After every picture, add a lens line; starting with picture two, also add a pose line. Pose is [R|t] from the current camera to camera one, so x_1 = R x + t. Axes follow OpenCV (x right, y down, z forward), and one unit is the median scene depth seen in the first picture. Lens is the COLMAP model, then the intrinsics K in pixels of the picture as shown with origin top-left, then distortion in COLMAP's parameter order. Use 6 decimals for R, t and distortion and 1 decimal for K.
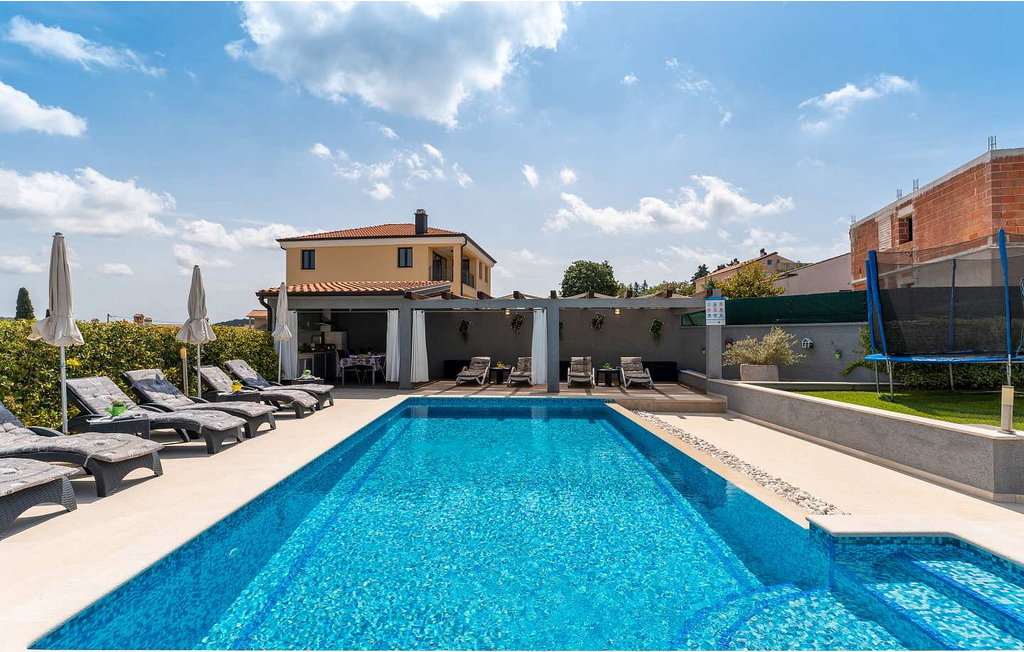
lens RADIAL K [[468.0, 0, 512.0], [0, 468.0, 326.0], [0, 0, 1]] dist [-0.015724, 0.000342]
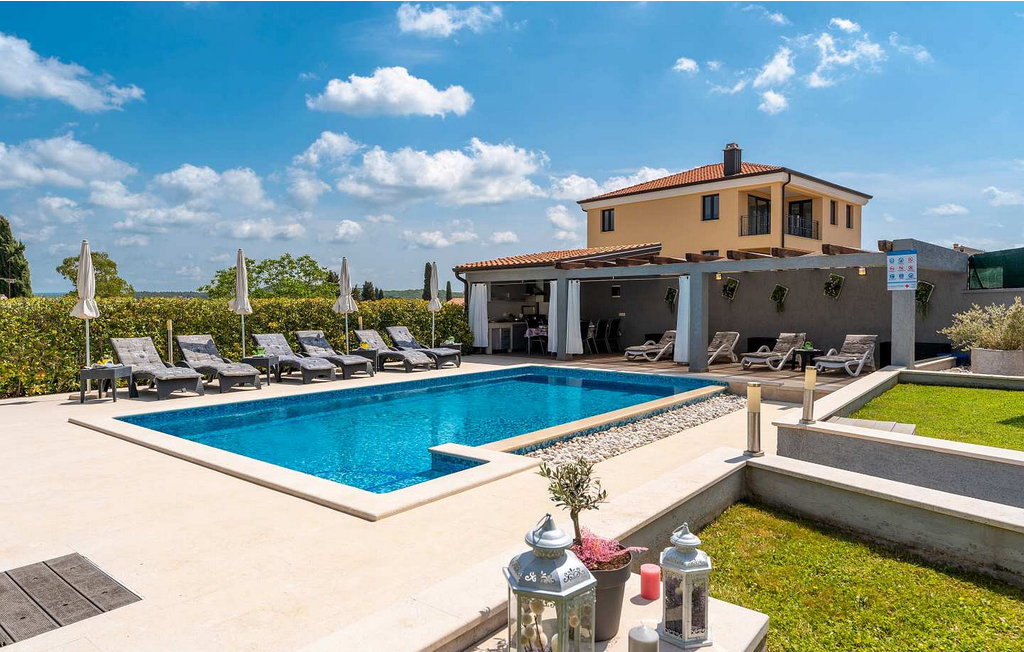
lens RADIAL K [[616.9, 0, 512.0], [0, 616.9, 326.0], [0, 0, 1]] dist [0.002163, 0.000656]
pose [[0.780469, 0.016731, -0.624971, 0.384721], [0.015445, 0.998821, 0.046027, 0.000647], [0.625004, -0.045575, 0.779290, -0.073209]]
